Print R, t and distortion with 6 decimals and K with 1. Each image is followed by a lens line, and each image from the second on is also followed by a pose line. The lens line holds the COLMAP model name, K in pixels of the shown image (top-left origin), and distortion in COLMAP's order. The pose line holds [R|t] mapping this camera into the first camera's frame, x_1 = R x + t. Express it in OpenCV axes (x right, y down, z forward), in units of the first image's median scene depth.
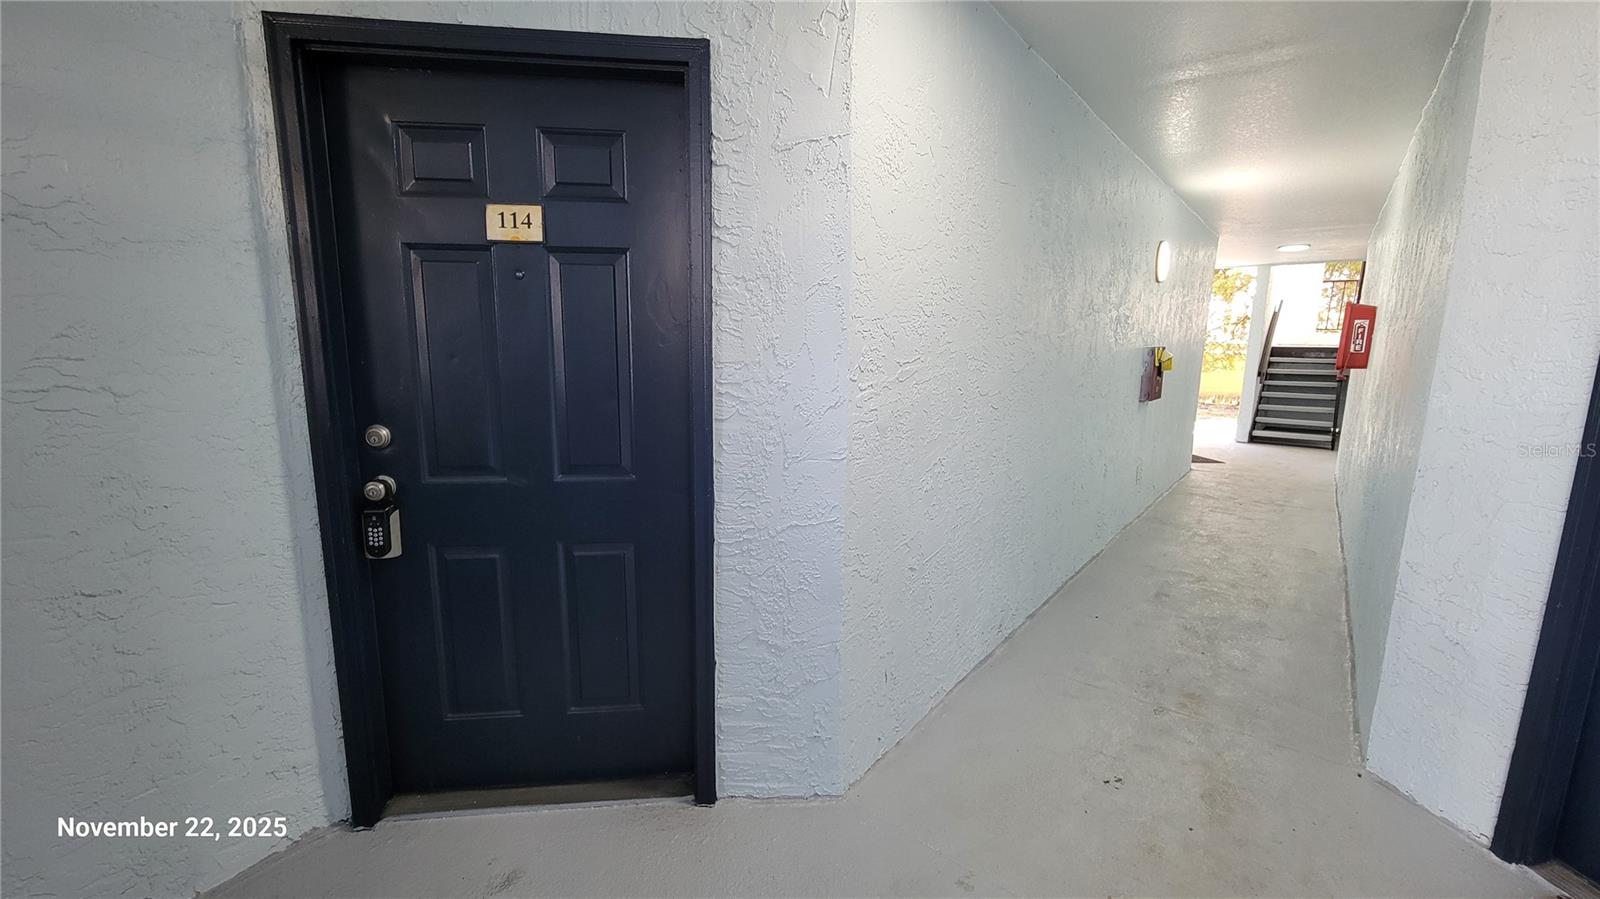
lens RADIAL K [[651.9, 0, 800.9], [0, 651.9, 450.3], [0, 0, 1]] dist [-0.003428, 0.001739]
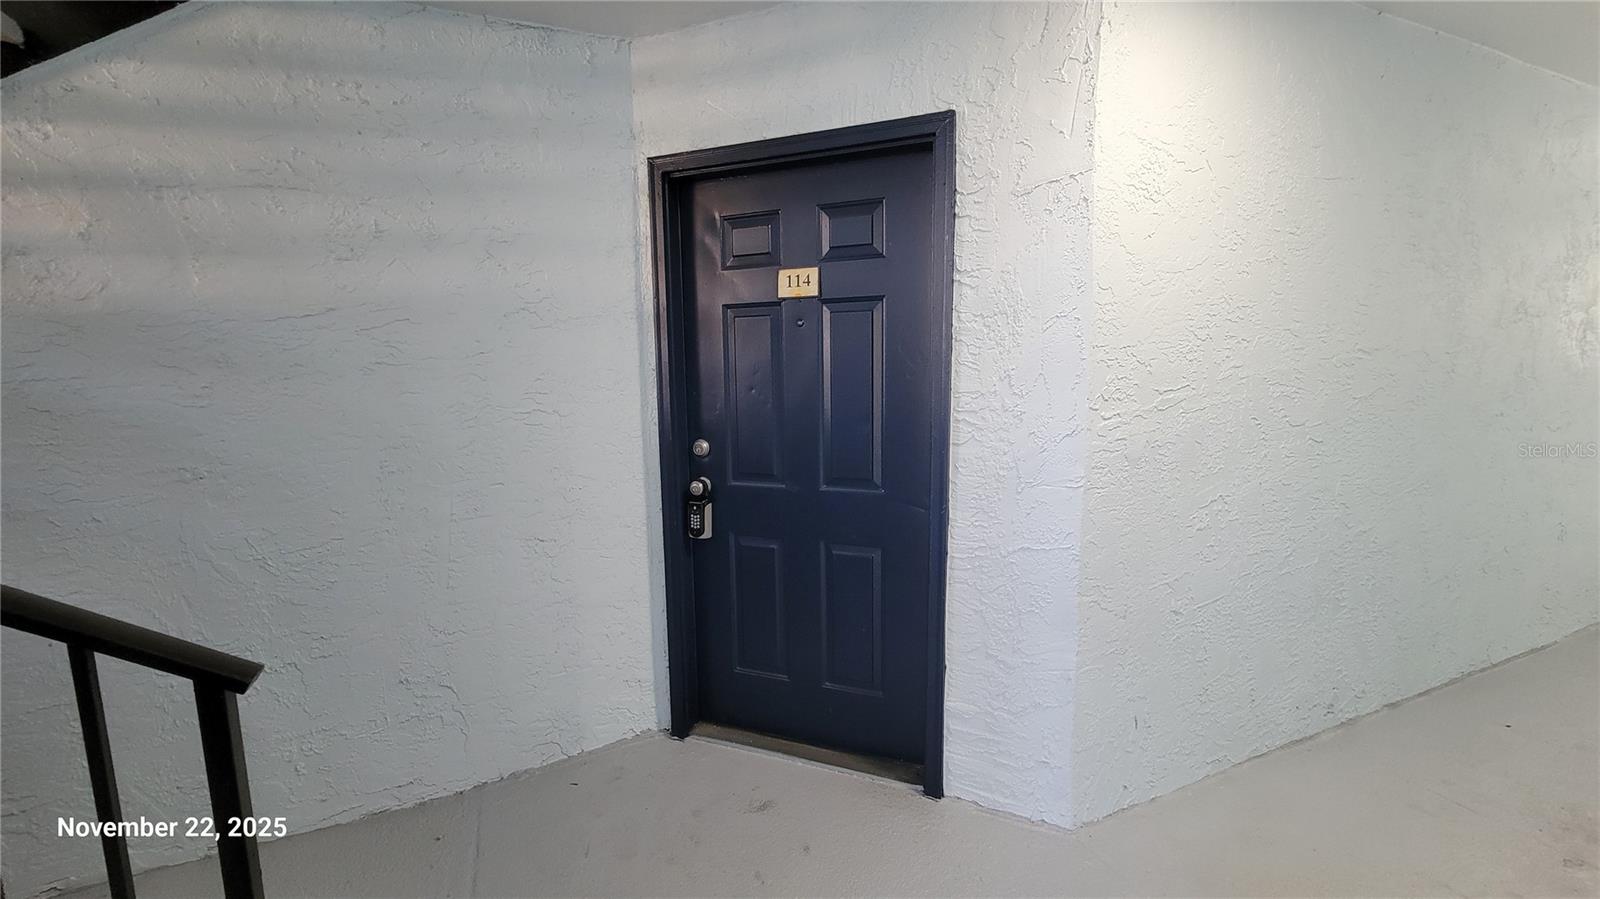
lens RADIAL K [[651.9, 0, 802.5], [0, 651.9, 450.5], [0, 0, 1]] dist [-0.003428, 0.001739]
pose [[0.882773, 0.038518, -0.468218, 0.163715], [-0.053597, 0.998383, -0.018919, -0.001315], [0.466733, 0.041797, 0.883410, -0.093045]]
